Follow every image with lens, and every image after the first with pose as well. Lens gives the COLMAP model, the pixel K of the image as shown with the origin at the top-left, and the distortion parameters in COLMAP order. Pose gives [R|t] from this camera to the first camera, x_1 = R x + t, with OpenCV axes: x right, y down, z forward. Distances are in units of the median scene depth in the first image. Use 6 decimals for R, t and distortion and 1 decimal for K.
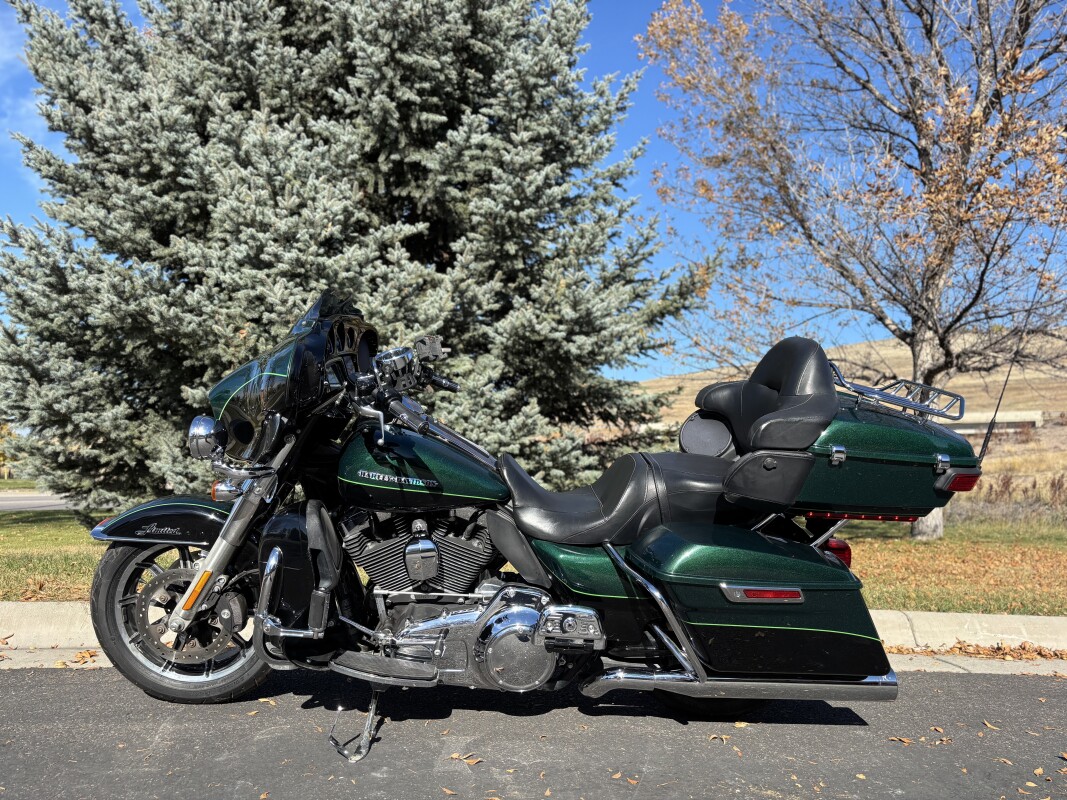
lens RADIAL K [[814.3, 0, 533.5], [0, 814.3, 400.0], [0, 0, 1]] dist [-0.003370, -0.001475]
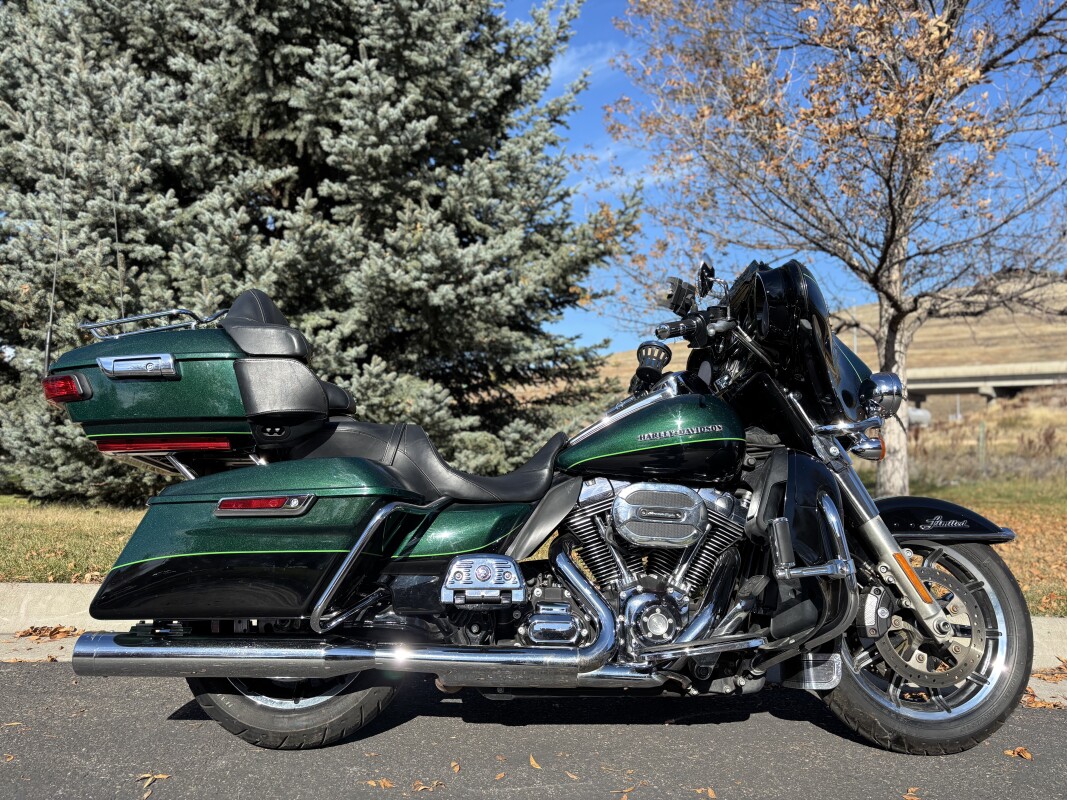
lens RADIAL K [[810.0, 0, 533.5], [0, 810.0, 400.0], [0, 0, 1]] dist [-0.002996, 0.007042]
pose [[0.995757, -0.010247, -0.091449, 0.228667], [0.014934, 0.998601, 0.050722, 0.005480], [0.090801, -0.051872, 0.994517, 0.096274]]
